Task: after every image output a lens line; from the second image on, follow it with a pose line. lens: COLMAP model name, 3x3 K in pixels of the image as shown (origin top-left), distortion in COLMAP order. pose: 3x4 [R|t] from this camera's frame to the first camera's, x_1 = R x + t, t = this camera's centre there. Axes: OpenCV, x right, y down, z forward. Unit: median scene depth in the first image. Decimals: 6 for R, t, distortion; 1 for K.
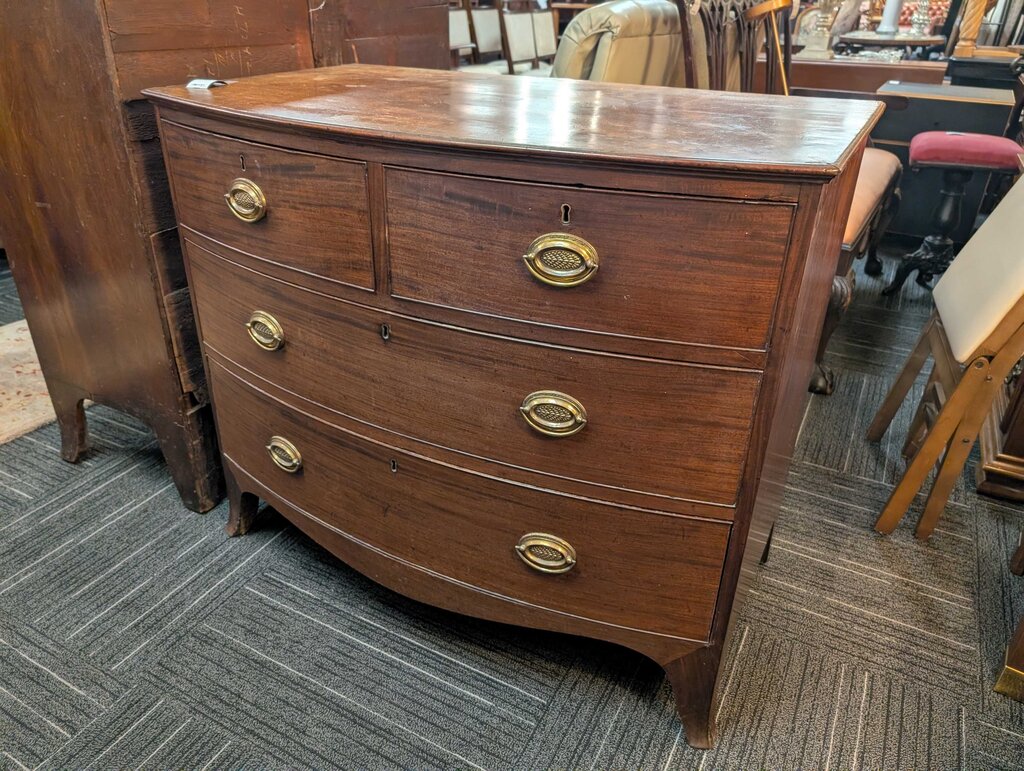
lens RADIAL K [[740.0, 0, 511.1], [0, 740.0, 384.3], [0, 0, 1]] dist [0.007070, 0.001509]
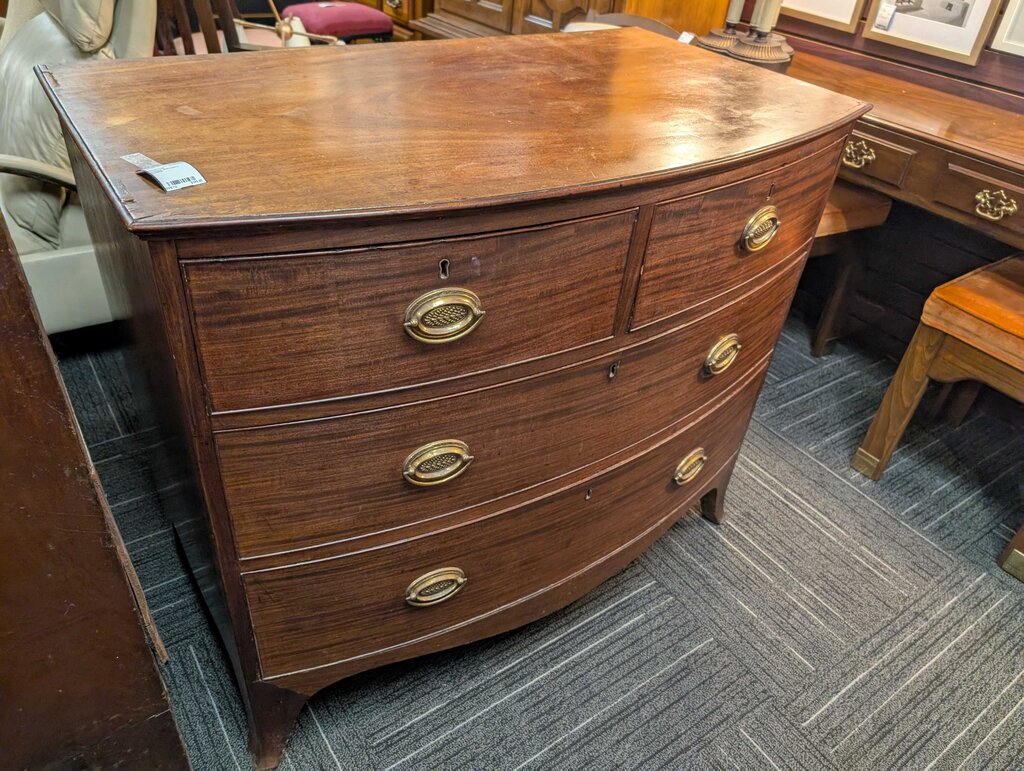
lens RADIAL K [[729.2, 0, 511.2], [0, 729.2, 382.8], [0, 0, 1]] dist [0.004311, -0.000821]
pose [[0.460558, -0.510987, 0.725795, -0.759889], [0.361412, 0.854783, 0.372462, -0.375001], [-0.810720, 0.090770, 0.578354, 0.474184]]
